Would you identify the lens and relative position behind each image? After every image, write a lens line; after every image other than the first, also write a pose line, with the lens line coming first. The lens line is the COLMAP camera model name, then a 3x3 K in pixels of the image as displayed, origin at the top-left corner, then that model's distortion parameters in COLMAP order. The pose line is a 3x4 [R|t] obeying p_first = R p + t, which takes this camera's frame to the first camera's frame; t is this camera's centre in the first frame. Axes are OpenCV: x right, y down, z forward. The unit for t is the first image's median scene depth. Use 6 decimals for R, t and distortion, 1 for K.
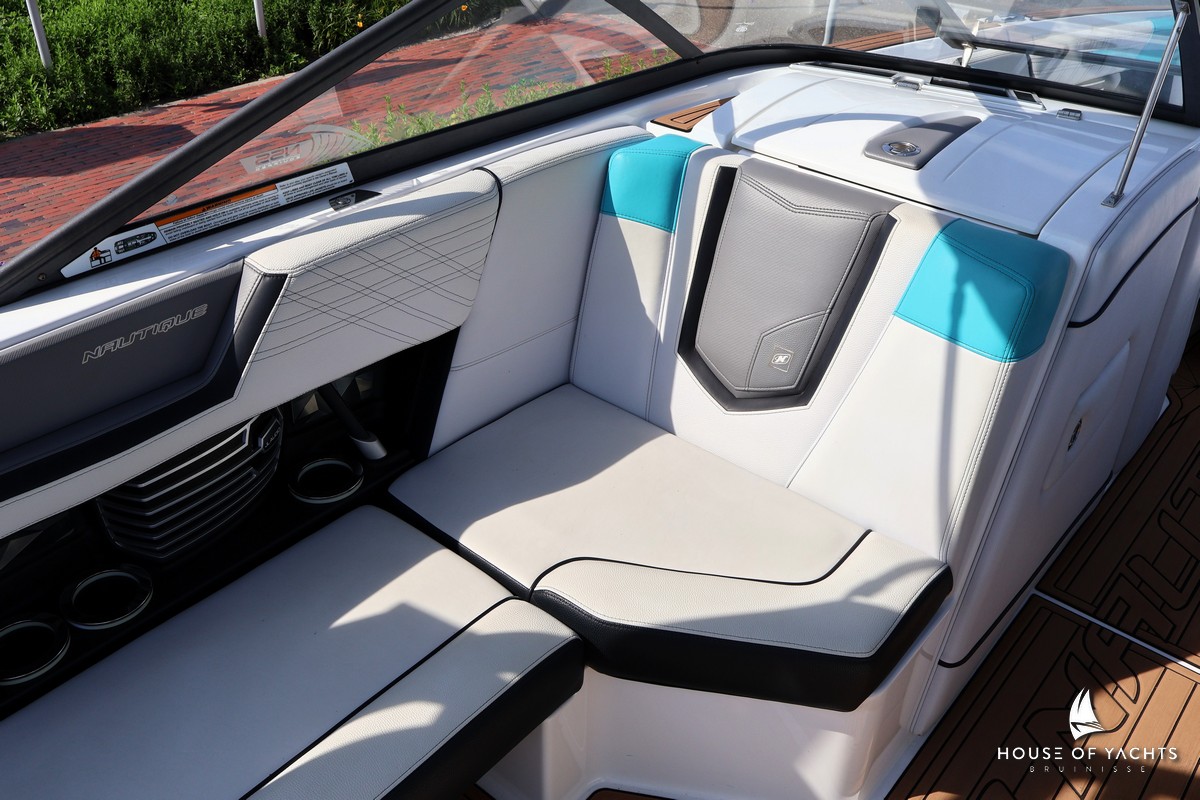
lens RADIAL K [[1063.0, 0, 600.0], [0, 1063.0, 400.0], [0, 0, 1]] dist [0.015573, 0.004451]
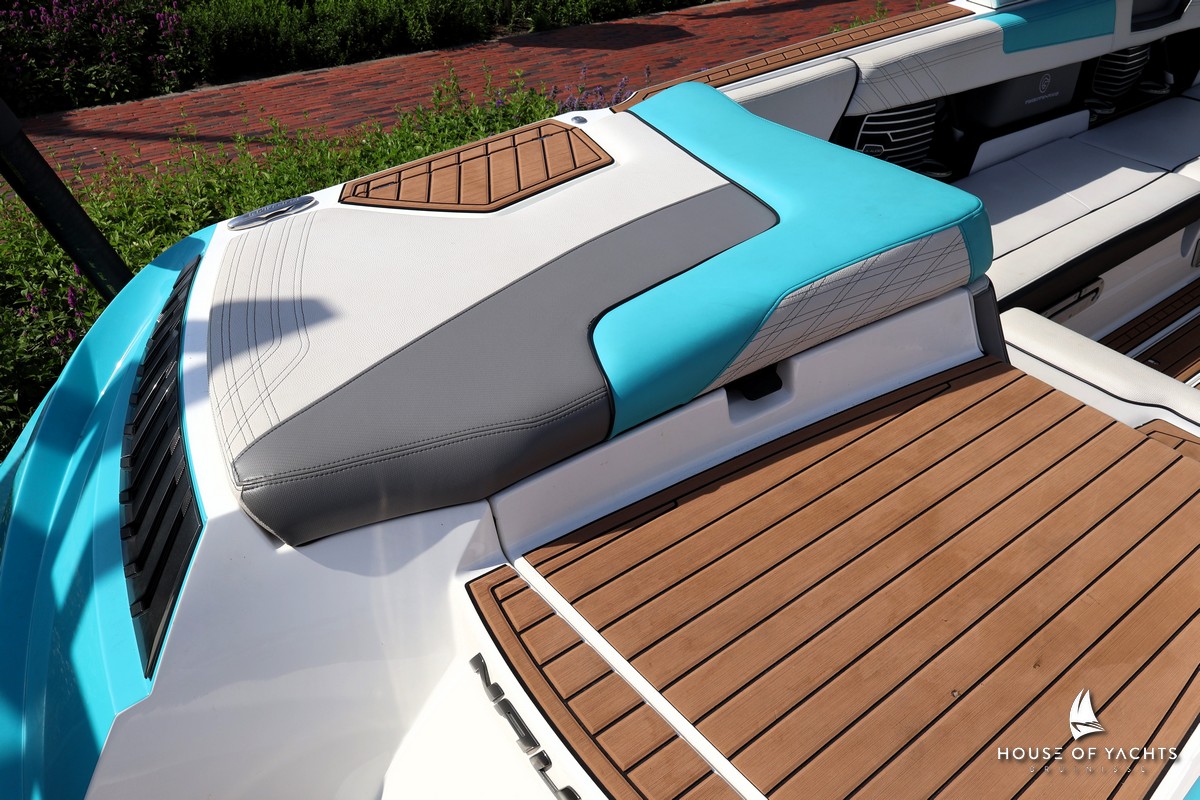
lens RADIAL K [[996.2, 0, 600.0], [0, 996.2, 400.0], [0, 0, 1]] dist [-0.001144, 0.009445]
pose [[0.982344, 0.120132, -0.143419, -0.954163], [-0.116444, 0.992620, 0.033872, 0.739511], [0.146430, -0.016574, 0.989082, -1.166109]]
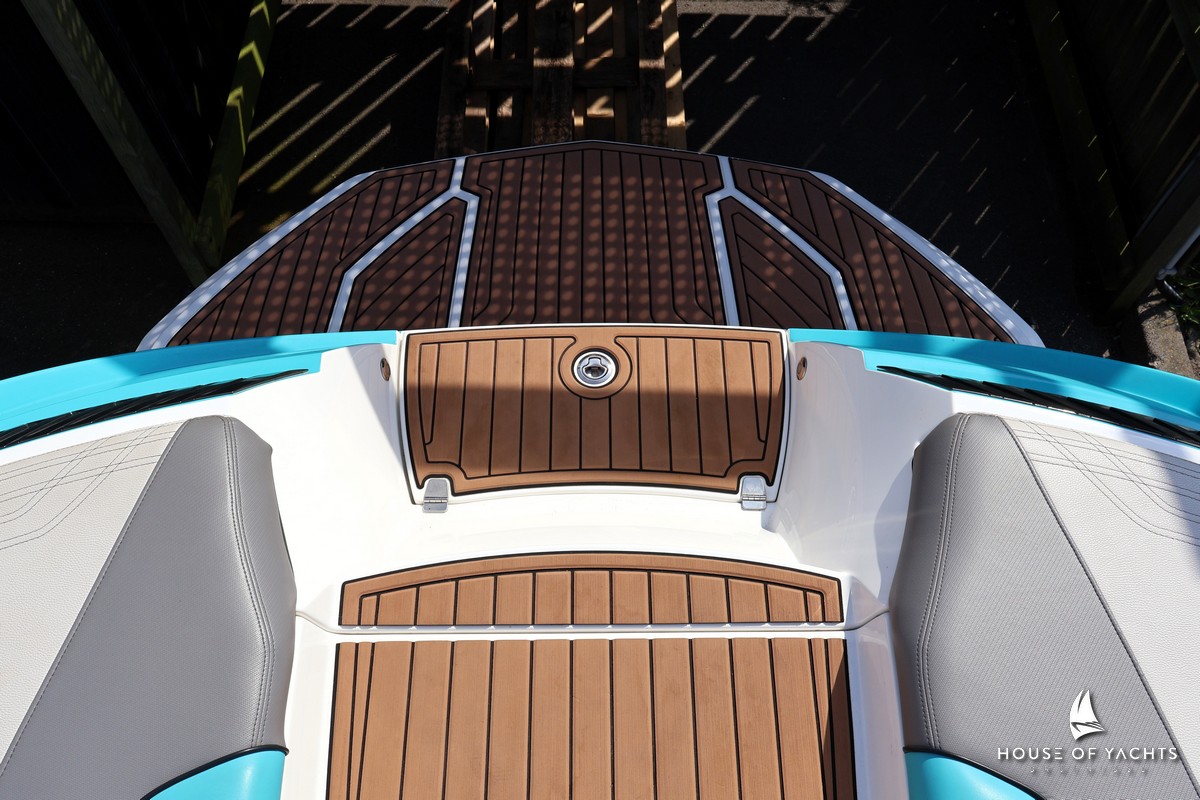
lens RADIAL K [[1063.0, 0, 600.0], [0, 1063.0, 400.0], [0, 0, 1]] dist [0.015573, 0.004451]
pose [[-0.763060, 0.533482, -0.364878, -0.768127], [-0.397053, 0.058532, 0.915927, 0.231890], [0.509988, 0.843784, 0.167158, -0.870907]]
